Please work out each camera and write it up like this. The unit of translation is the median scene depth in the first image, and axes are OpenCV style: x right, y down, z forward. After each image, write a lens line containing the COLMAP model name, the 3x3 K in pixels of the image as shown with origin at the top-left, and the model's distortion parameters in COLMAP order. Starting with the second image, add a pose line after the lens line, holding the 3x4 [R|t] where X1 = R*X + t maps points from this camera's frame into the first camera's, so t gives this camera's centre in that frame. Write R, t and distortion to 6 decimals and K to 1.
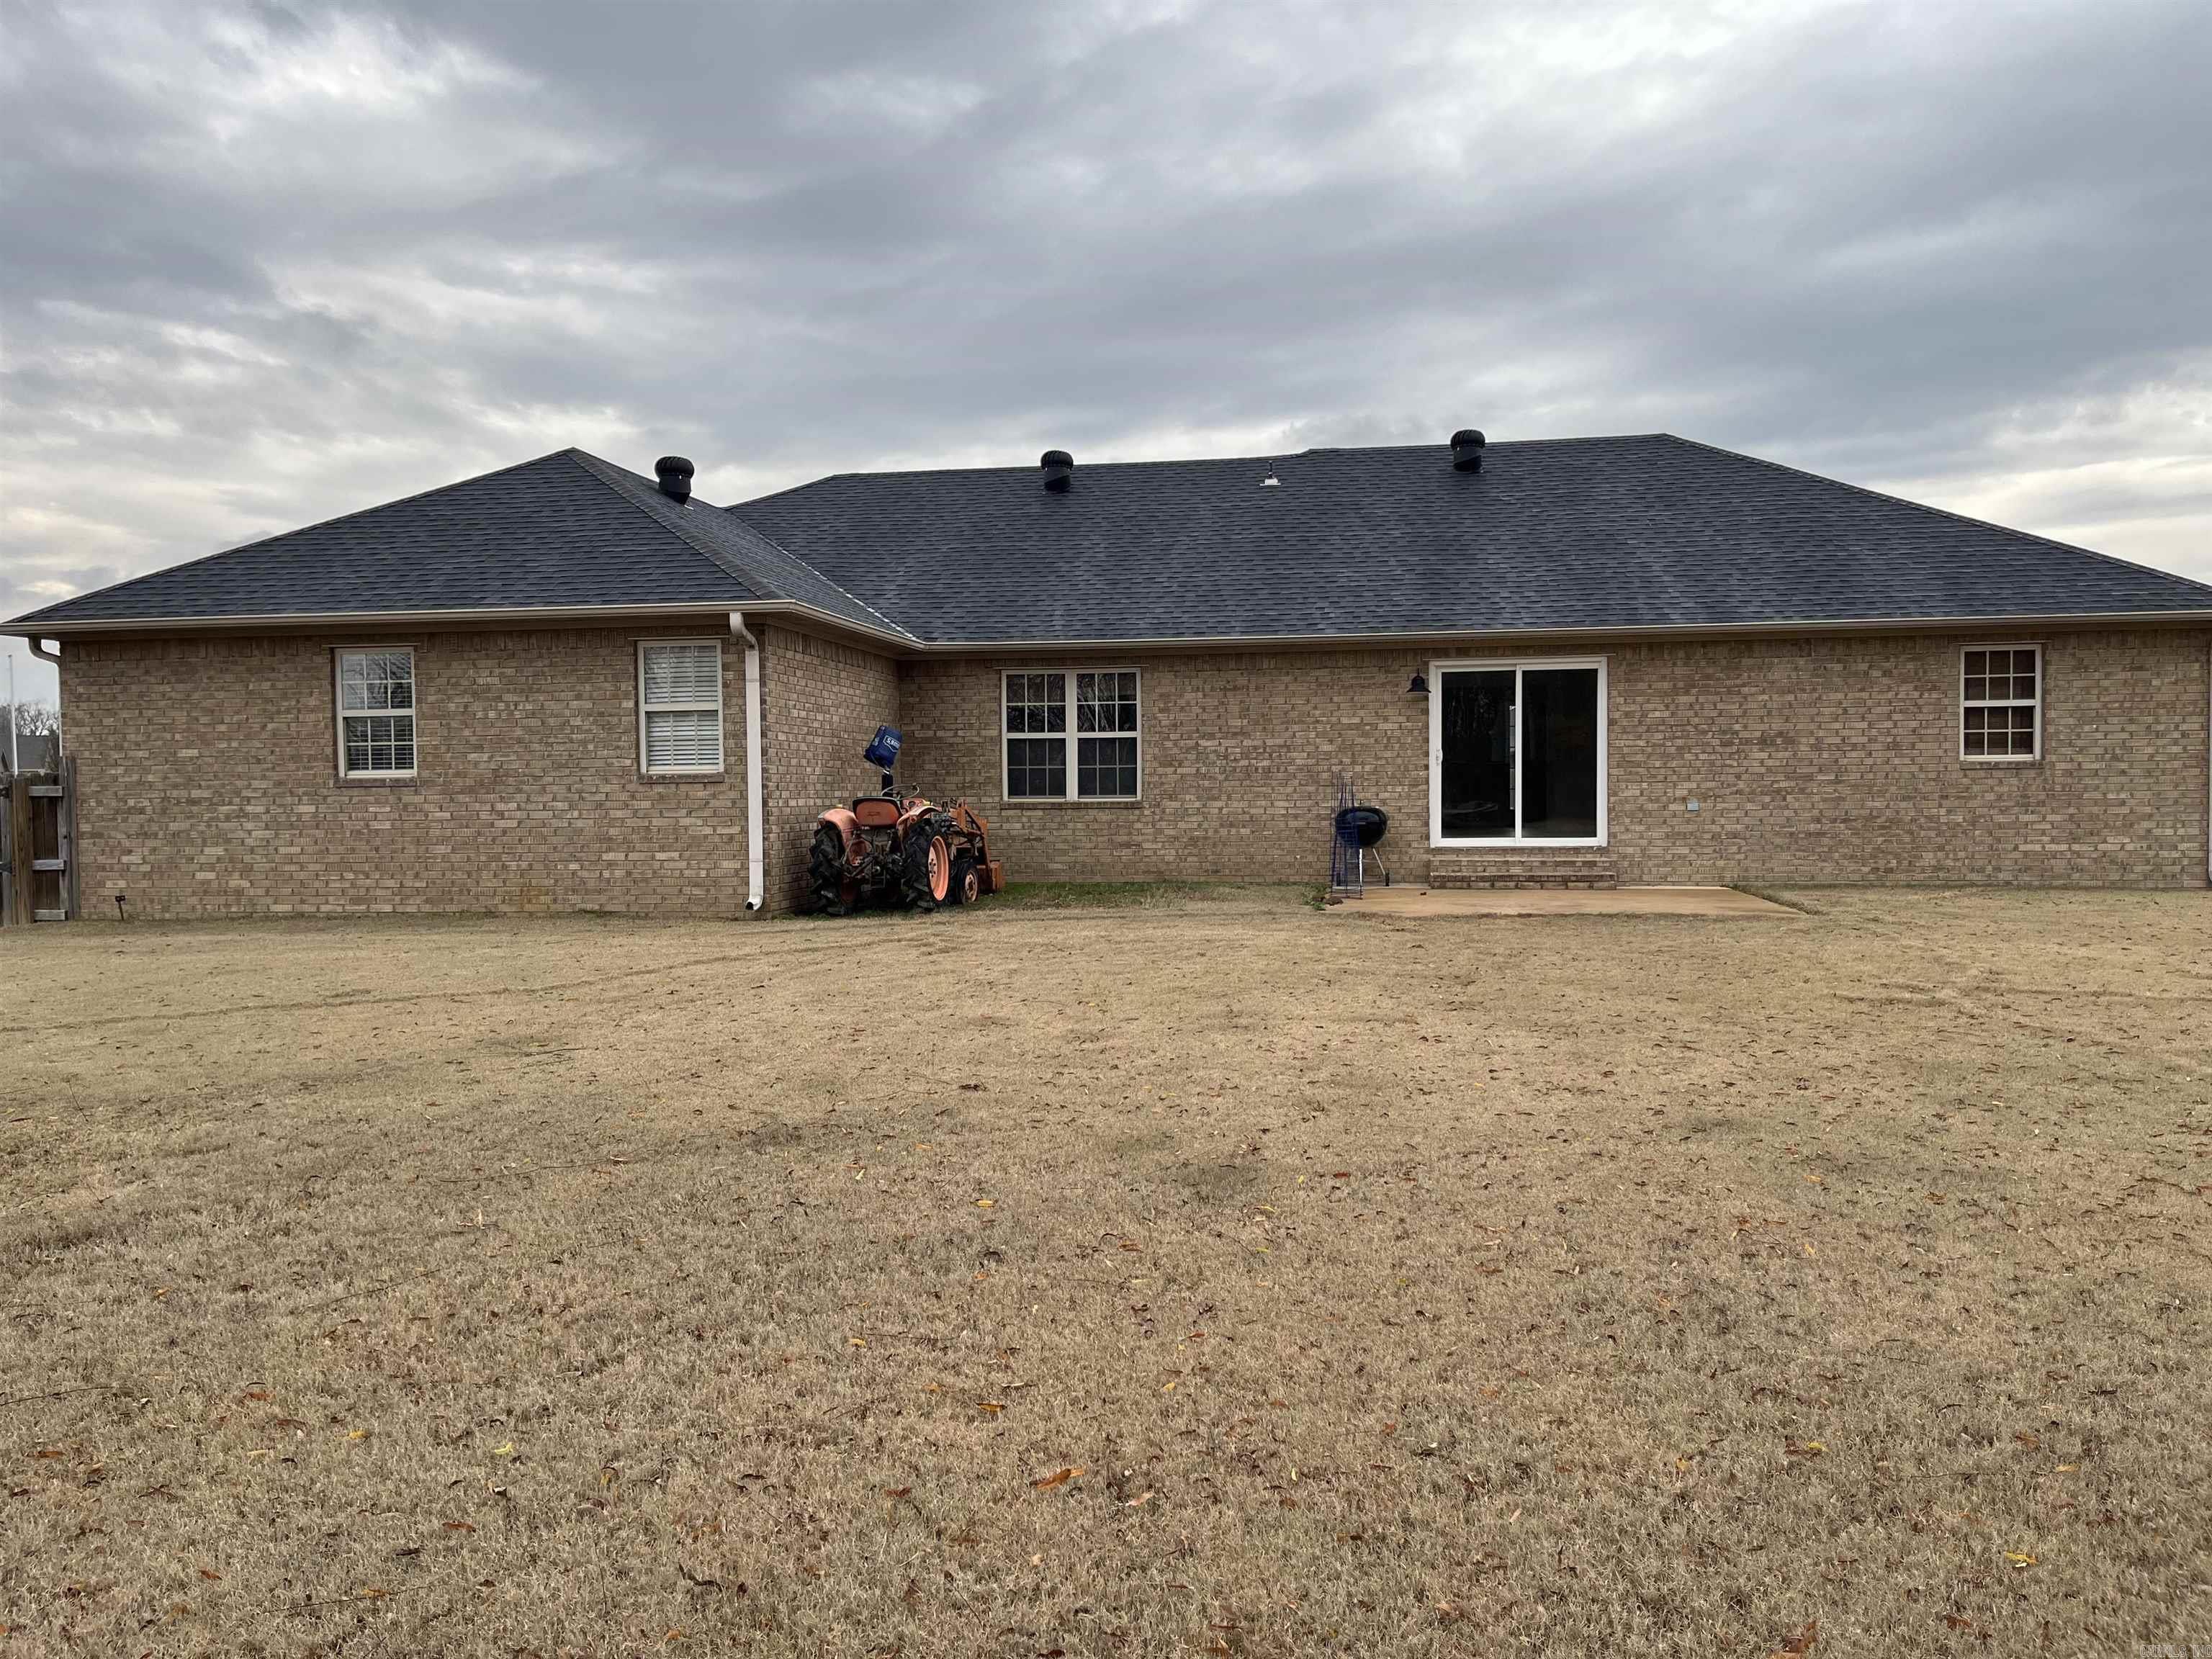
lens RADIAL K [[1696.6, 0, 1119.0], [0, 1696.6, 824.9], [0, 0, 1]] dist [0.091193, -0.012425]
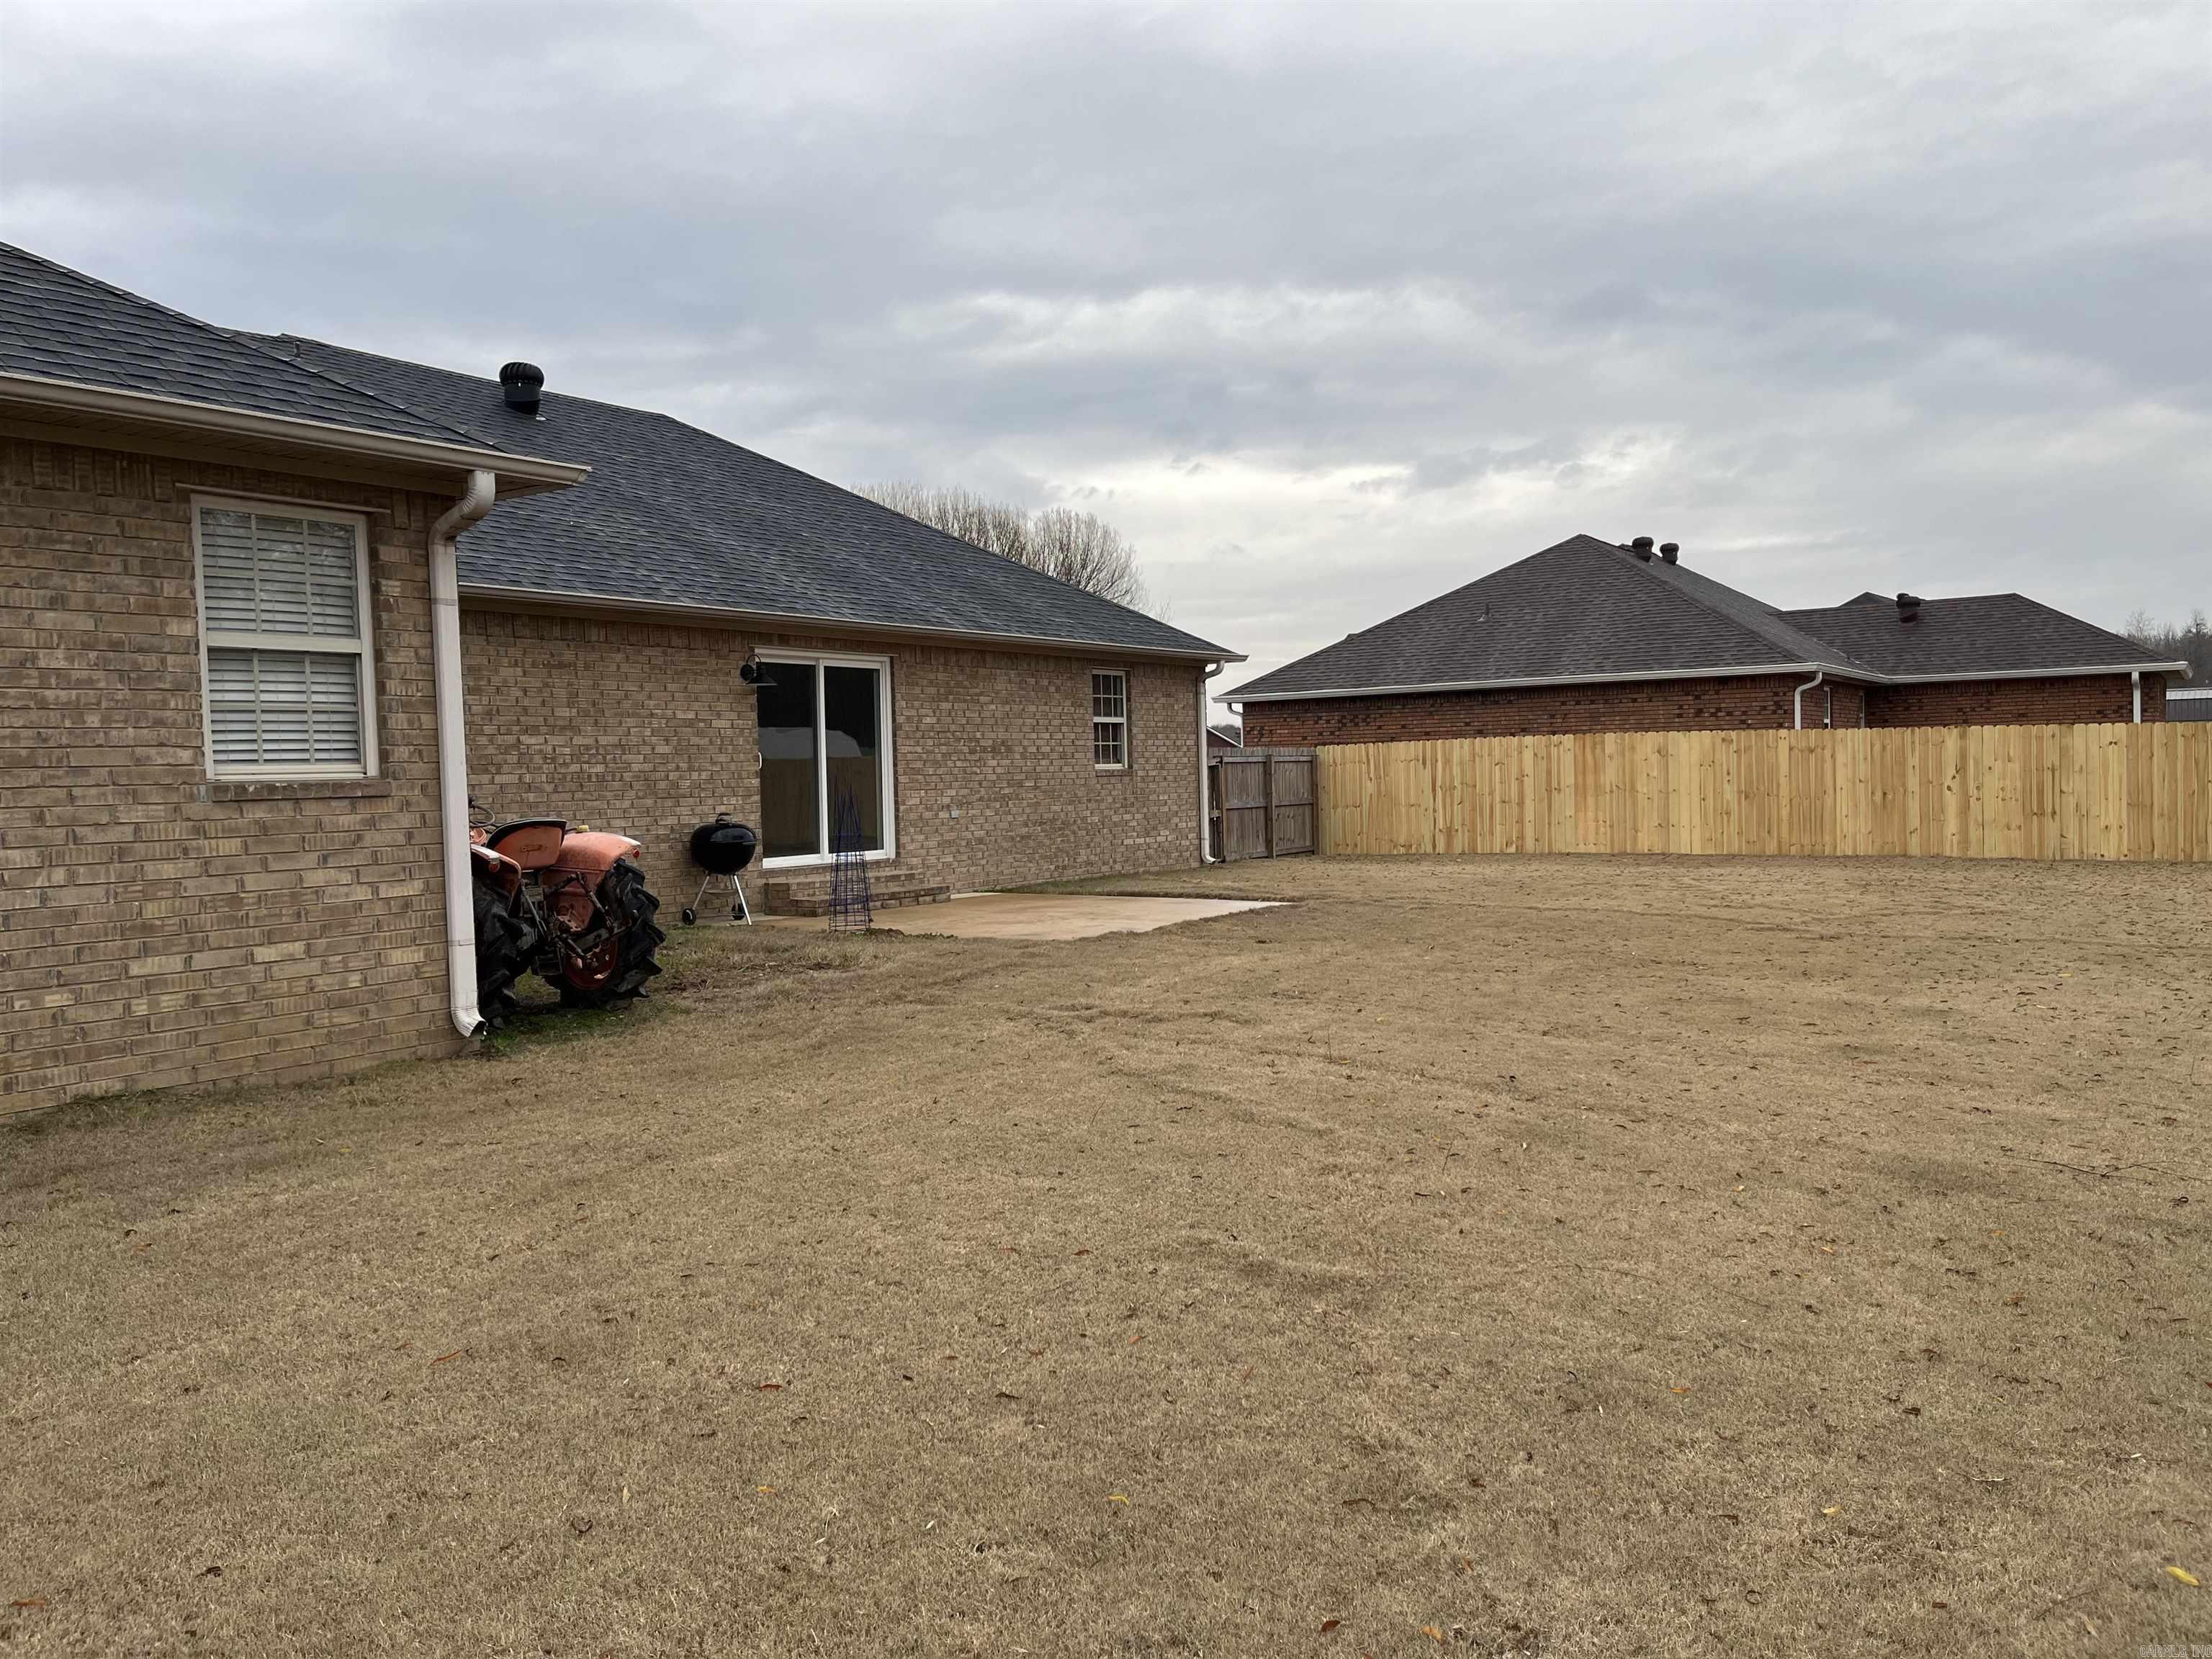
lens RADIAL K [[1696.6, 0, 1114.8], [0, 1696.6, 830.2], [0, 0, 1]] dist [0.091193, -0.012425]
pose [[0.430003, -0.029811, 0.902335, -0.523110], [0.038910, 0.999138, 0.014466, -0.012127], [-0.901989, 0.028890, 0.430792, 0.502607]]
